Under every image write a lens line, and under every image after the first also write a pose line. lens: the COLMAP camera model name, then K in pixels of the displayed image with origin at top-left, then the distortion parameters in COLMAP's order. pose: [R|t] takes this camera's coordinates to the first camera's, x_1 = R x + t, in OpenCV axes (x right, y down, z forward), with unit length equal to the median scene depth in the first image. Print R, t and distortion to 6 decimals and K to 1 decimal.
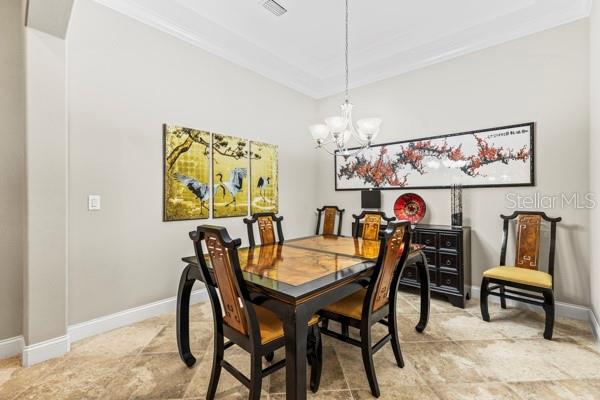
lens RADIAL K [[269.2, 0, 299.0], [0, 269.2, 196.8], [0, 0, 1]] dist [0.004212, 0.001301]
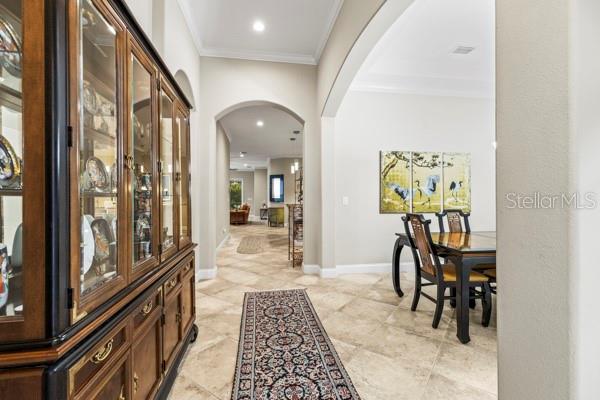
lens RADIAL K [[269.2, 0, 299.4], [0, 269.2, 197.9], [0, 0, 1]] dist [0.004212, 0.001301]
pose [[0.769950, -0.001085, -0.638104, 0.131540], [0.001202, 0.999999, -0.000250, 0.000908], [0.638103, -0.000574, 0.769950, -0.490468]]
